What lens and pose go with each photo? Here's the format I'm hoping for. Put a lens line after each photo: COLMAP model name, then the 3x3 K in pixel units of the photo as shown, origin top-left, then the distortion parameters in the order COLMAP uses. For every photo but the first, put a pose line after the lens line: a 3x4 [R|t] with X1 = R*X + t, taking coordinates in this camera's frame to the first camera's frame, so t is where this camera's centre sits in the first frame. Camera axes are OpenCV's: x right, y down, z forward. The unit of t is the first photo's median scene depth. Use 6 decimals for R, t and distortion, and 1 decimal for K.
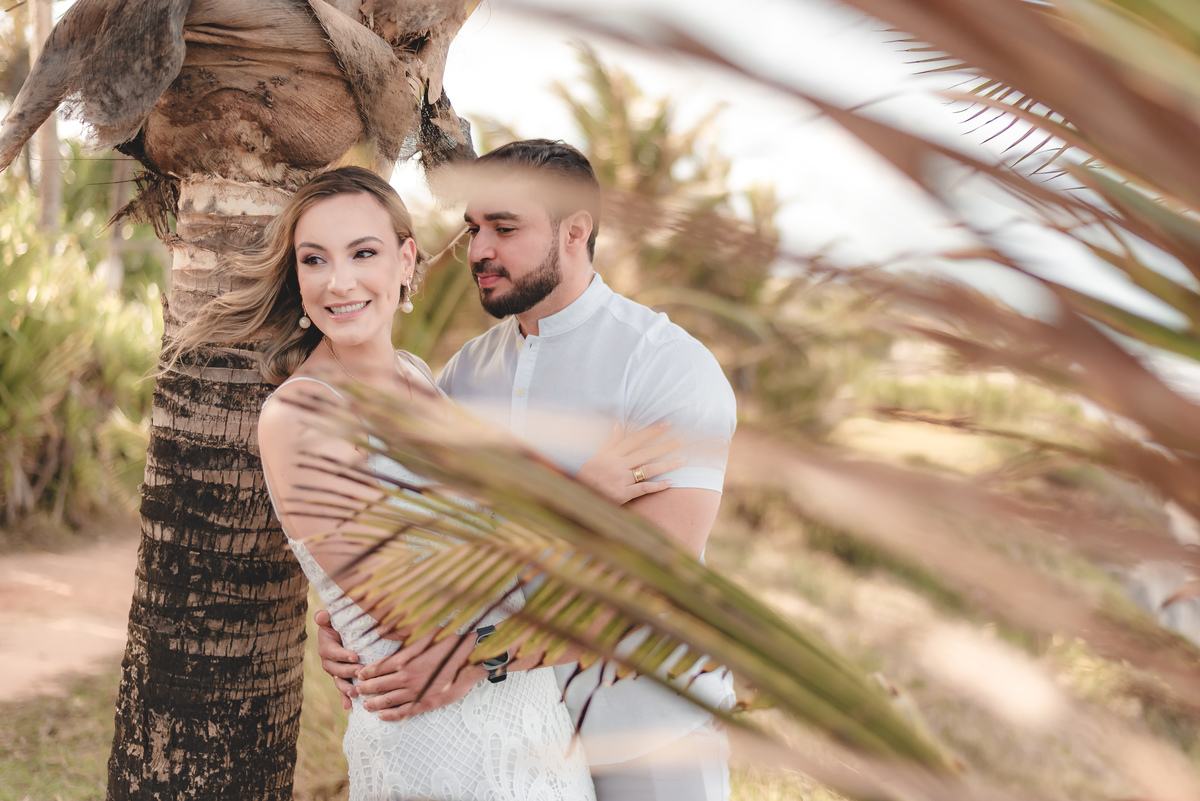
lens RADIAL K [[1784.7, 0, 600.0], [0, 1784.7, 400.5], [0, 0, 1]] dist [-0.009809, 0.006780]
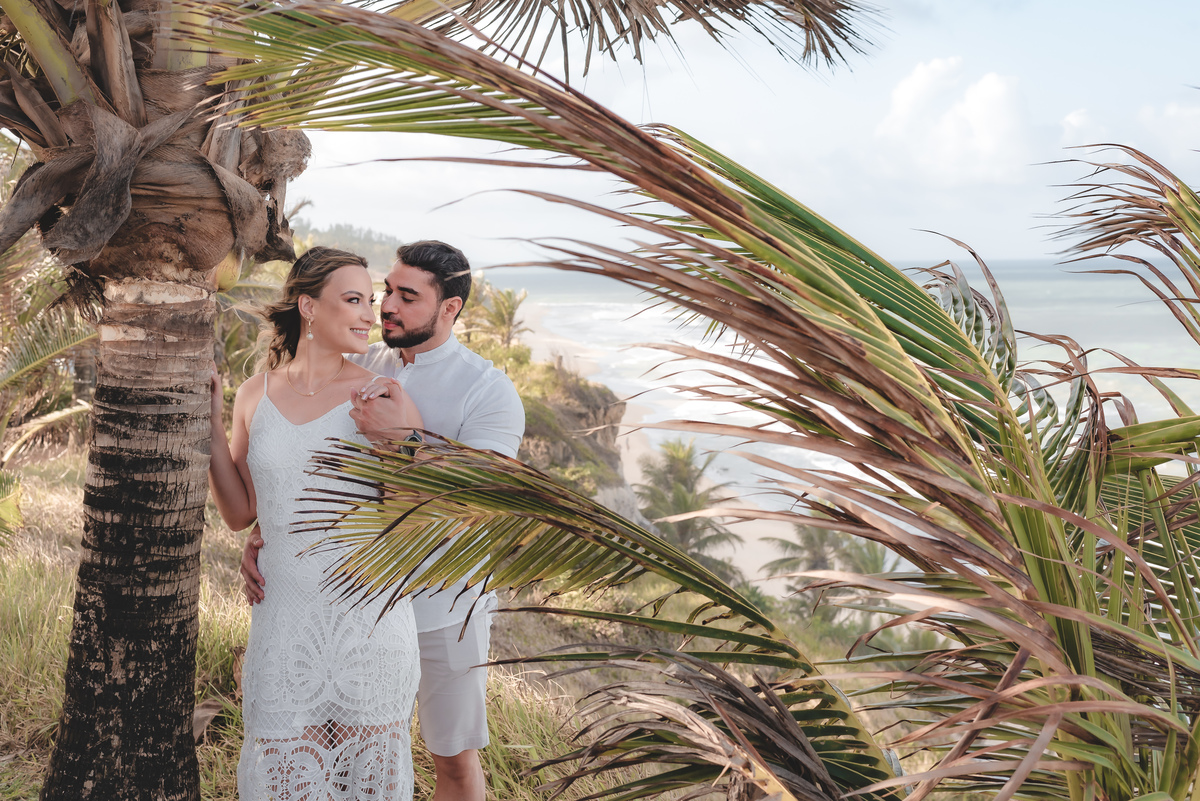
lens RADIAL K [[1784.7, 0, 600.0], [0, 1784.7, 400.5], [0, 0, 1]] dist [-0.009809, 0.006780]
pose [[0.952981, -0.069072, 0.295053, -0.293336], [0.062626, 0.997548, 0.031255, -0.044929], [-0.296488, -0.011307, 0.954970, -0.548375]]
